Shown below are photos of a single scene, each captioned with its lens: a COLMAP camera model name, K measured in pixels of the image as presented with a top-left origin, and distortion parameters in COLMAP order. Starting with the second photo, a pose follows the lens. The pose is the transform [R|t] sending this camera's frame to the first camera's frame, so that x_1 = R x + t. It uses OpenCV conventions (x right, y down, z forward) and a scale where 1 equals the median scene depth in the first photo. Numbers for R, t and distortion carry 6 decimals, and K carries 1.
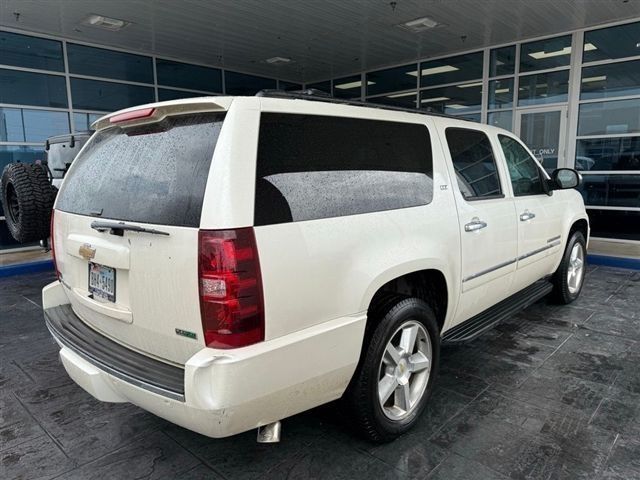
lens RADIAL K [[464.3, 0, 320.0], [0, 464.3, 240.0], [0, 0, 1]] dist [0.005519, 0.001904]
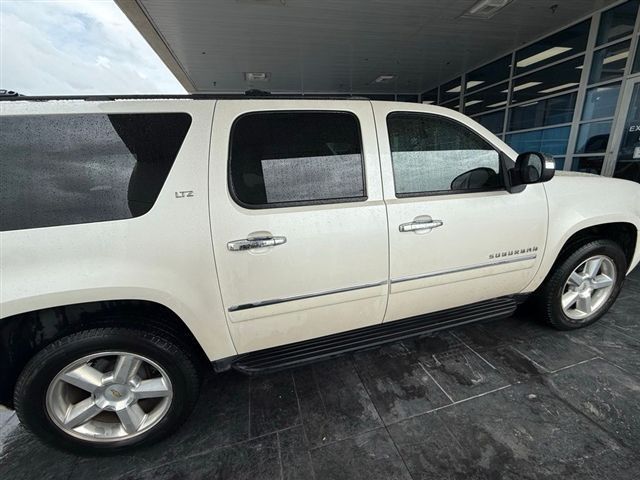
lens RADIAL K [[253.7, 0, 330.3], [0, 253.7, 237.4], [0, 0, 1]] dist [-0.001408, -0.000300]
pose [[0.835012, 0.111269, -0.538864, 0.455813], [-0.032531, 0.987610, 0.153521, -0.074800], [0.549269, -0.110662, 0.828286, 0.495609]]
